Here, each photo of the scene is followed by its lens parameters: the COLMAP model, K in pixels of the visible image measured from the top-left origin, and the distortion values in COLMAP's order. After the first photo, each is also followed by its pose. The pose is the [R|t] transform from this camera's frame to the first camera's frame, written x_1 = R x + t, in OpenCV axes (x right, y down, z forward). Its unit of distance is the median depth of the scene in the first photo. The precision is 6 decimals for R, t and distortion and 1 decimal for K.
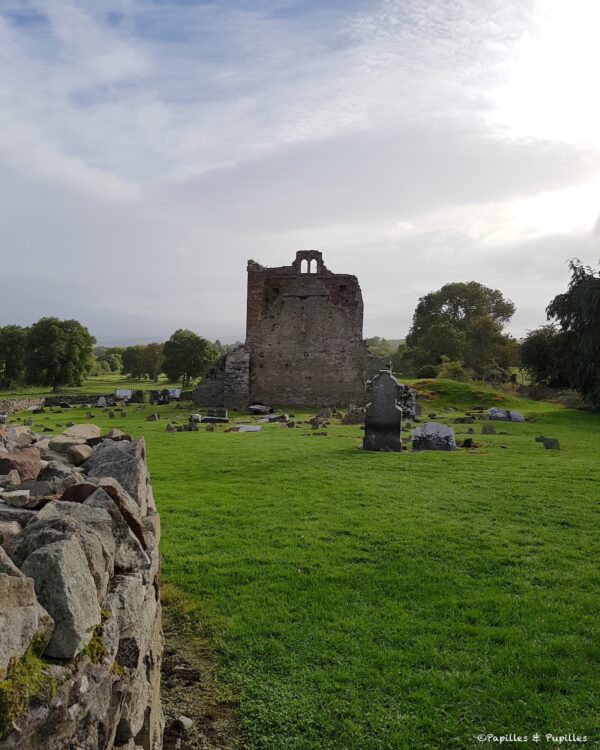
lens RADIAL K [[672.9, 0, 306.5], [0, 672.9, 377.6], [0, 0, 1]] dist [0.128262, -0.195428]
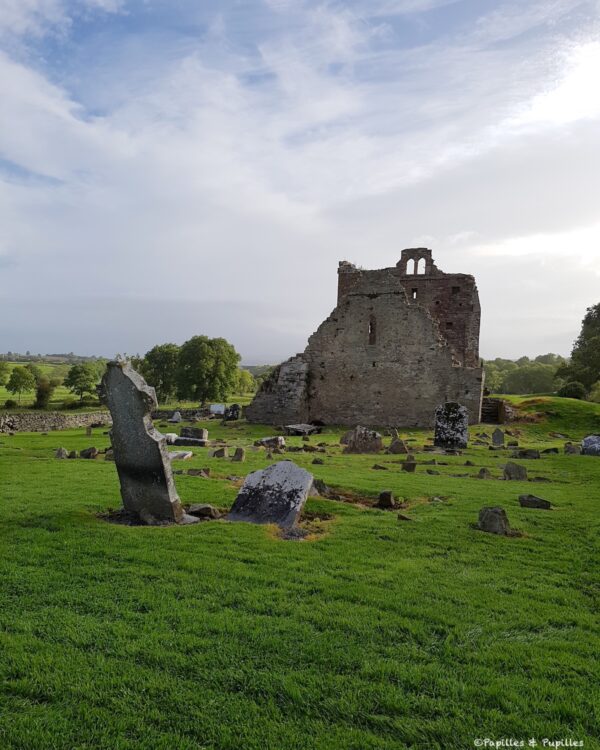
lens RADIAL K [[672.9, 0, 289.5], [0, 672.9, 380.7], [0, 0, 1]] dist [0.128262, -0.195428]
pose [[0.963902, 0.007226, -0.266158, 0.081017], [-0.013577, 0.999665, -0.022030, 0.003472], [0.265910, 0.024848, 0.963678, 0.120307]]
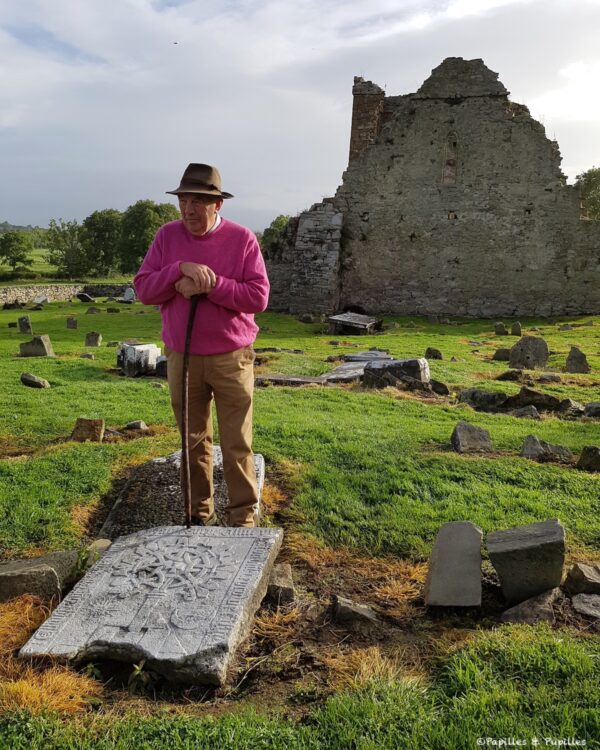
lens RADIAL K [[672.9, 0, 267.7], [0, 672.9, 365.4], [0, 0, 1]] dist [0.128262, -0.195428]
pose [[0.975625, 0.053441, -0.212839, -0.014676], [-0.024321, 0.990251, 0.137158, 0.007608], [0.218094, -0.128638, 0.967413, 0.306090]]
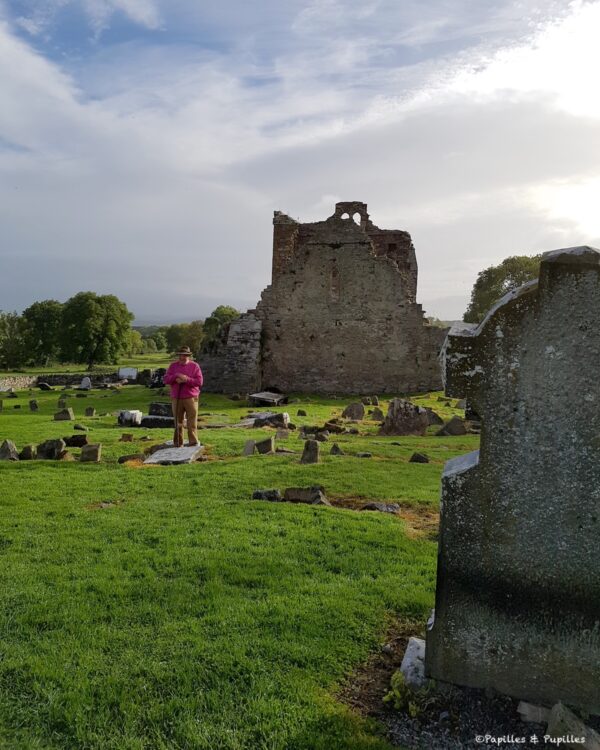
lens RADIAL K [[672.9, 0, 315.9], [0, 672.9, 334.6], [0, 0, 1]] dist [0.128262, -0.195428]
pose [[0.997944, 0.009184, -0.063423, 0.014688], [-0.011427, 0.999318, -0.035107, 0.002903], [0.063057, 0.035760, 0.997369, 0.183335]]
